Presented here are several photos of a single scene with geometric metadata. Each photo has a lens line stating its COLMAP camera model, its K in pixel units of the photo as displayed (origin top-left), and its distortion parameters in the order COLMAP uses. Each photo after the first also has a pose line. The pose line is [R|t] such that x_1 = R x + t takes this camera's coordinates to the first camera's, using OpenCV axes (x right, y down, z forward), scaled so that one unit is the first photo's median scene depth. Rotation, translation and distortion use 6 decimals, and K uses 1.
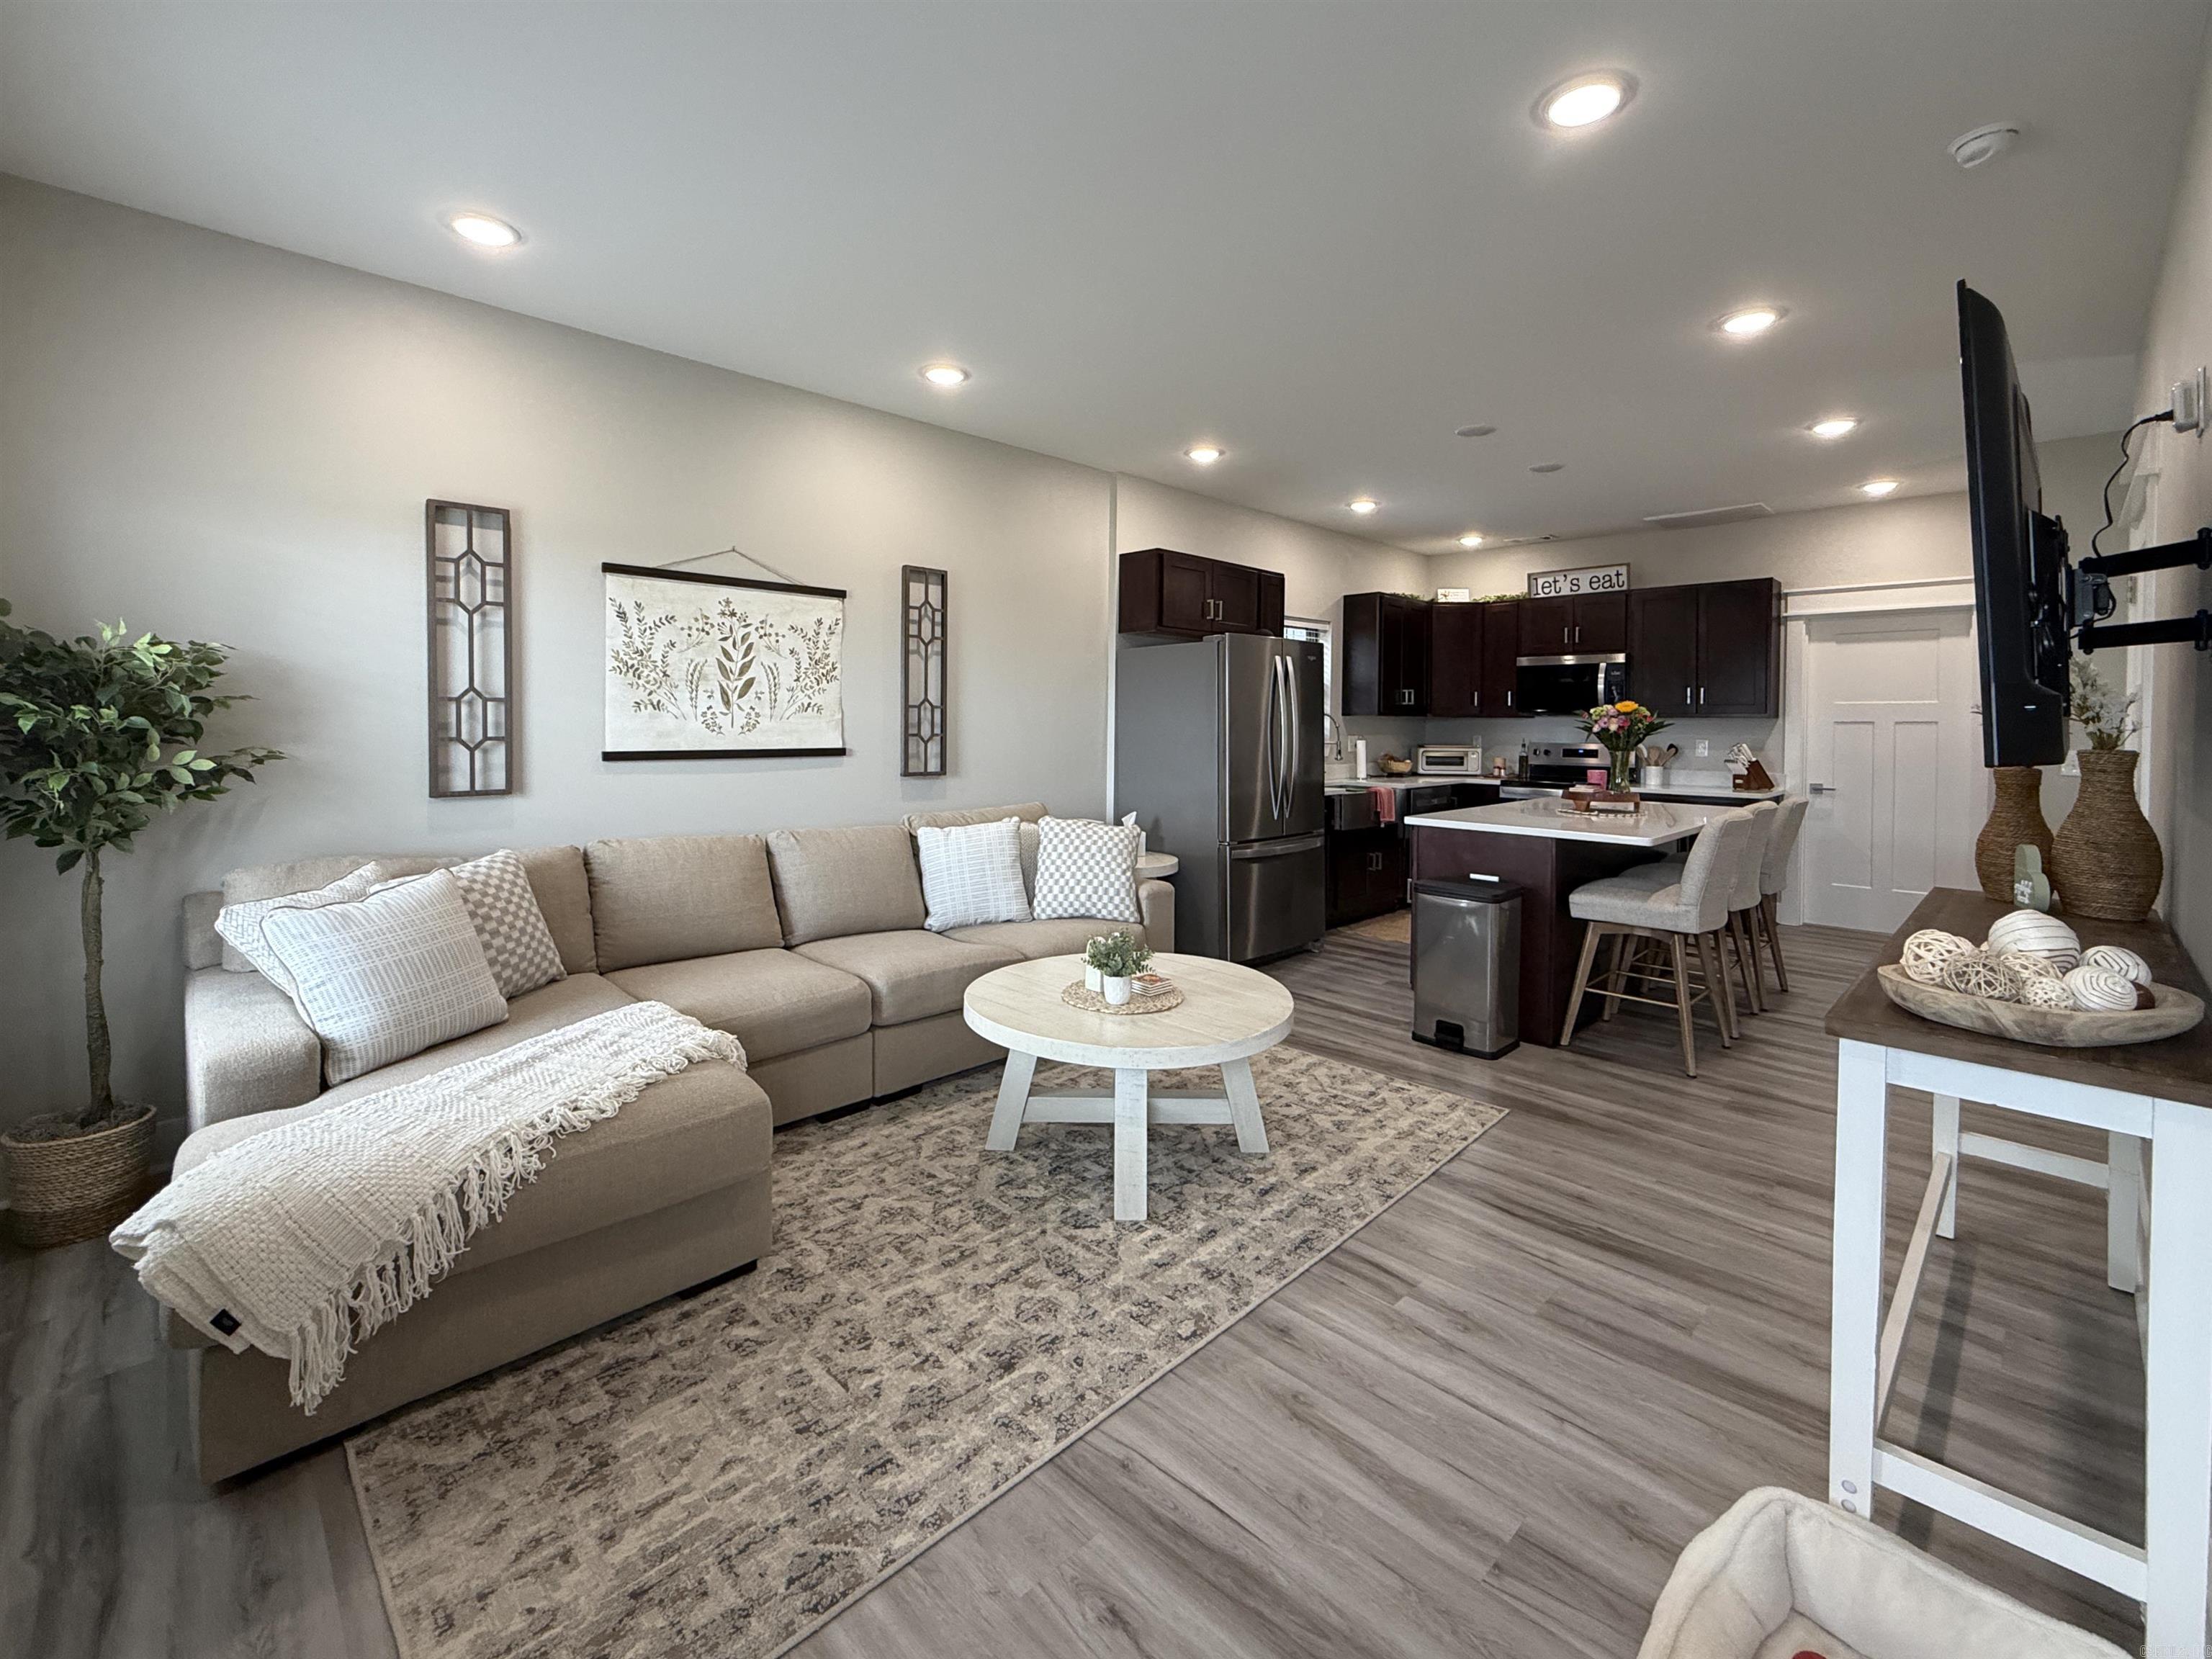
lens RADIAL K [[922.8, 0, 1121.0], [0, 922.8, 742.8], [0, 0, 1]] dist [-0.002134, 0.000298]
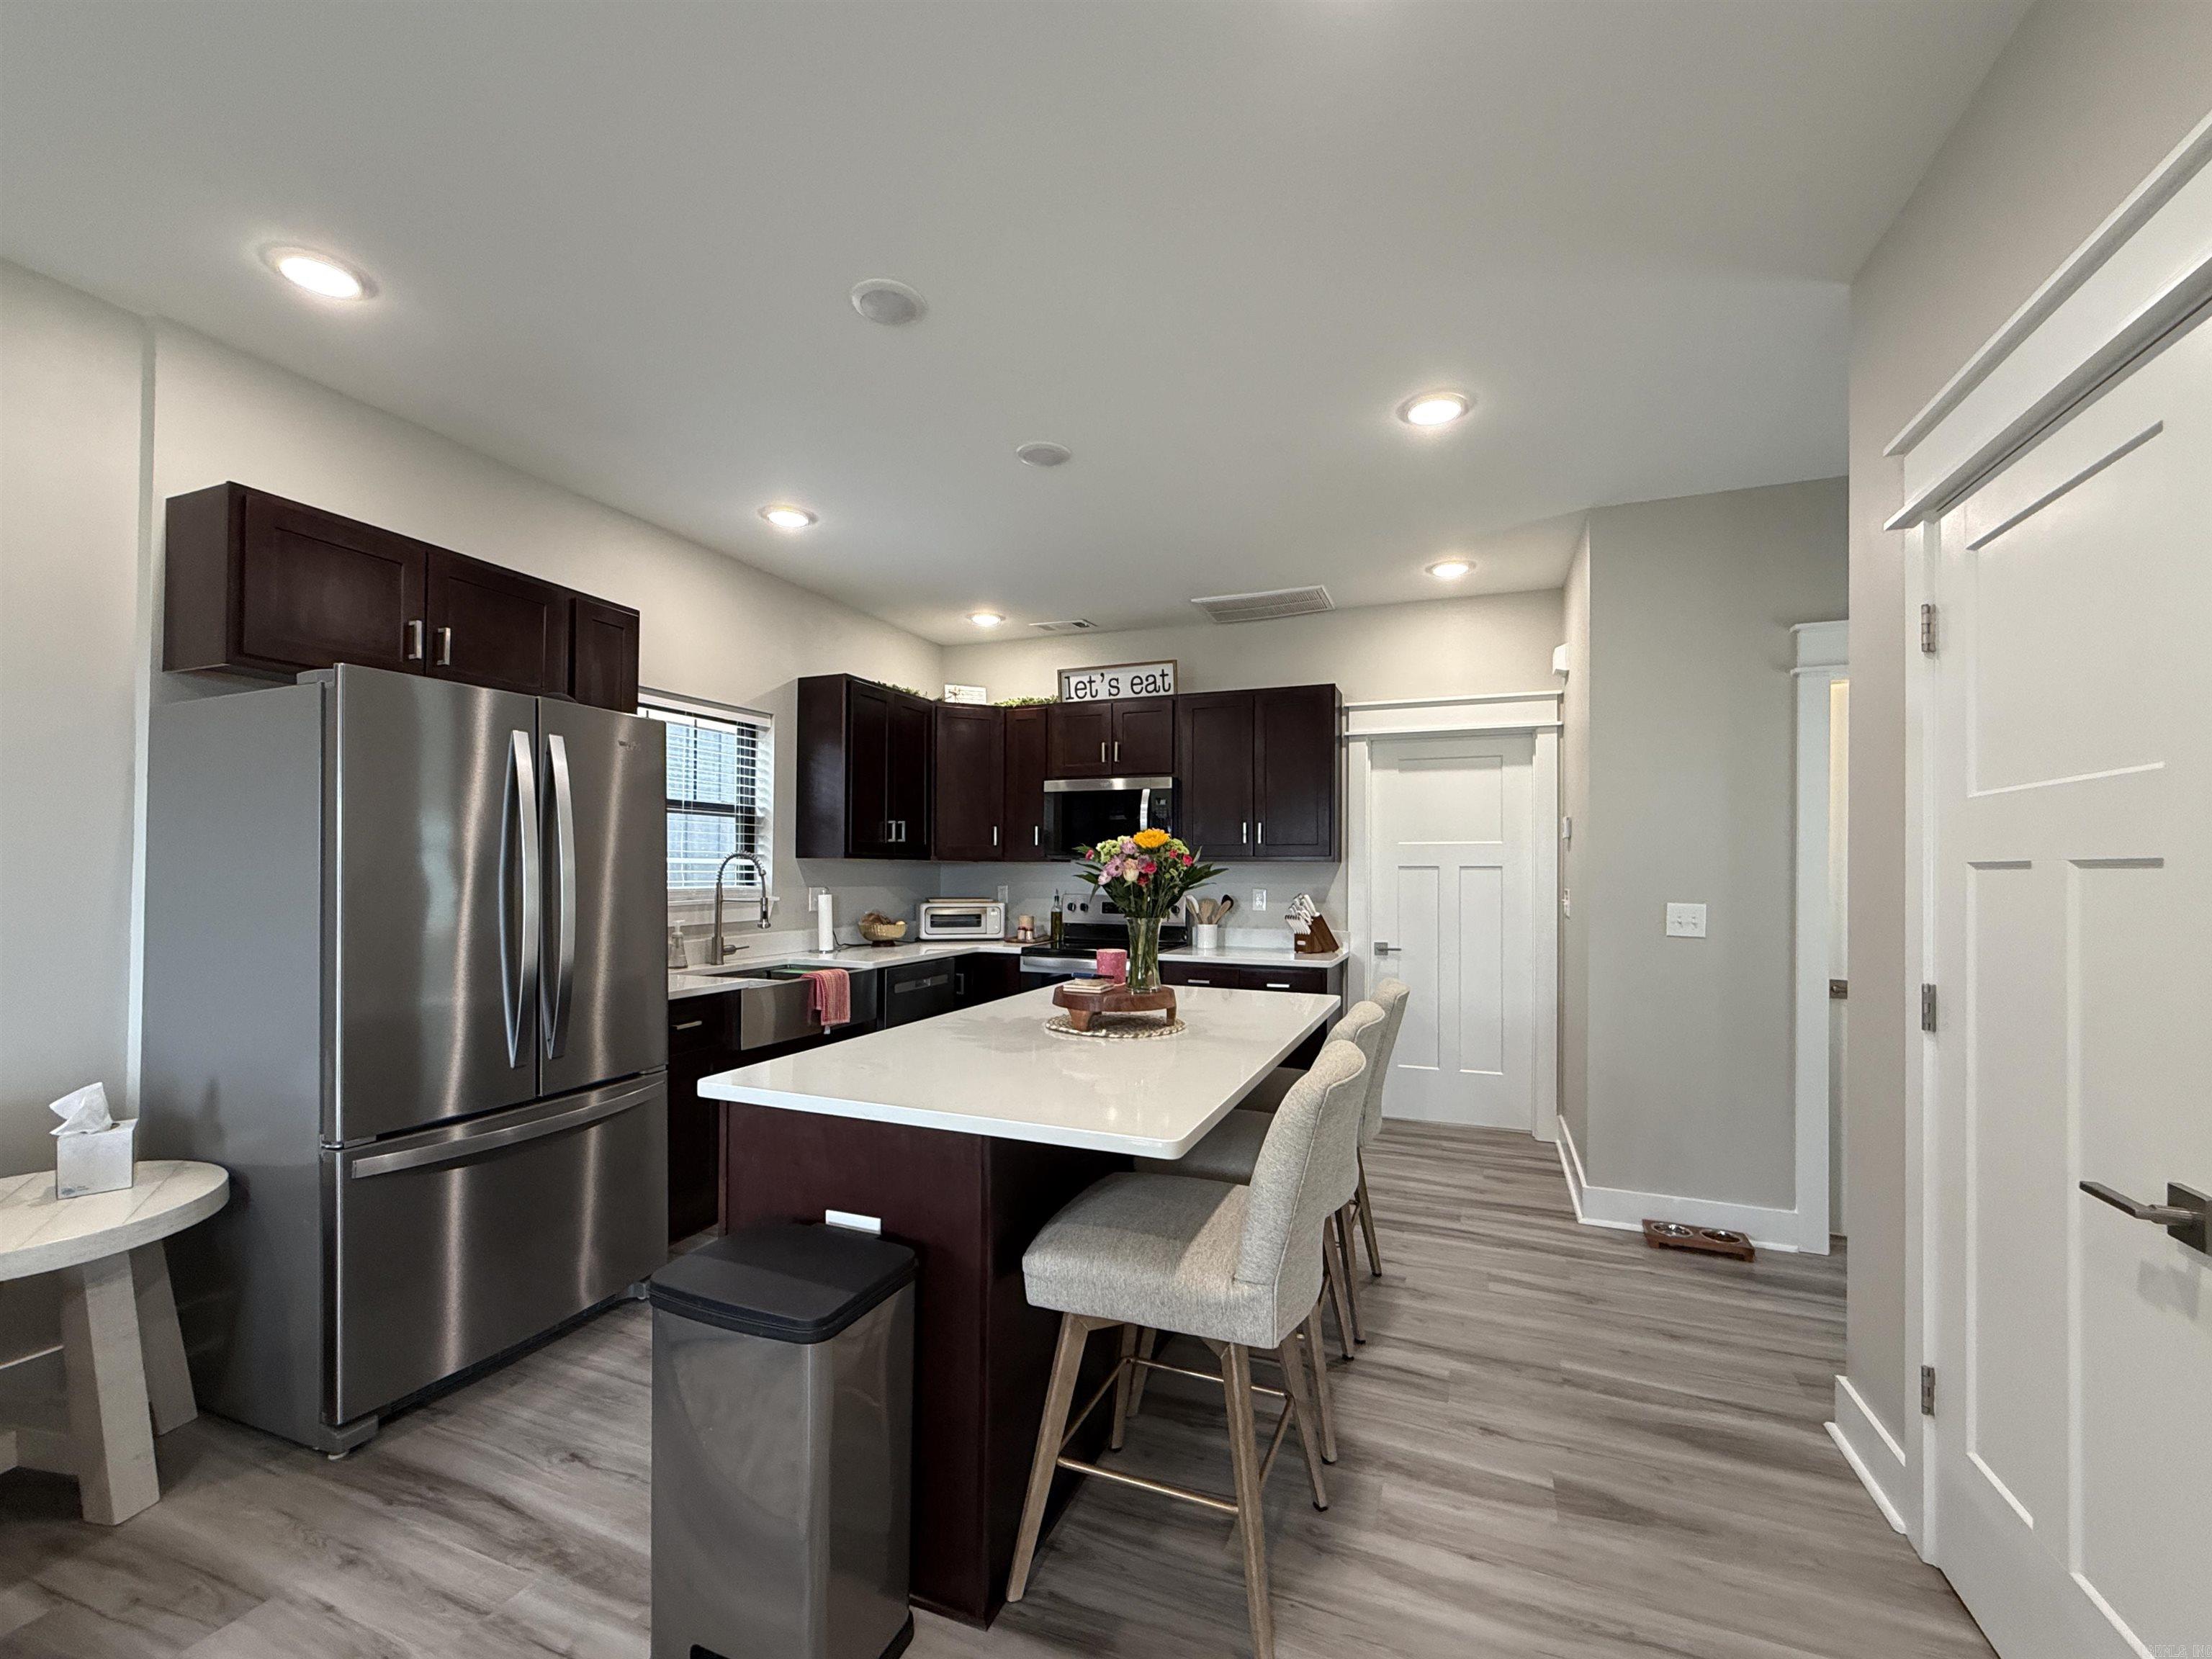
lens RADIAL K [[922.8, 0, 1108.9], [0, 922.8, 858.2], [0, 0, 1]] dist [-0.002134, 0.000298]
pose [[0.918381, 0.003465, 0.395682, 0.330712], [0.010100, 0.999431, -0.032195, -0.009826], [-0.395568, 0.033563, 0.917823, 0.541958]]
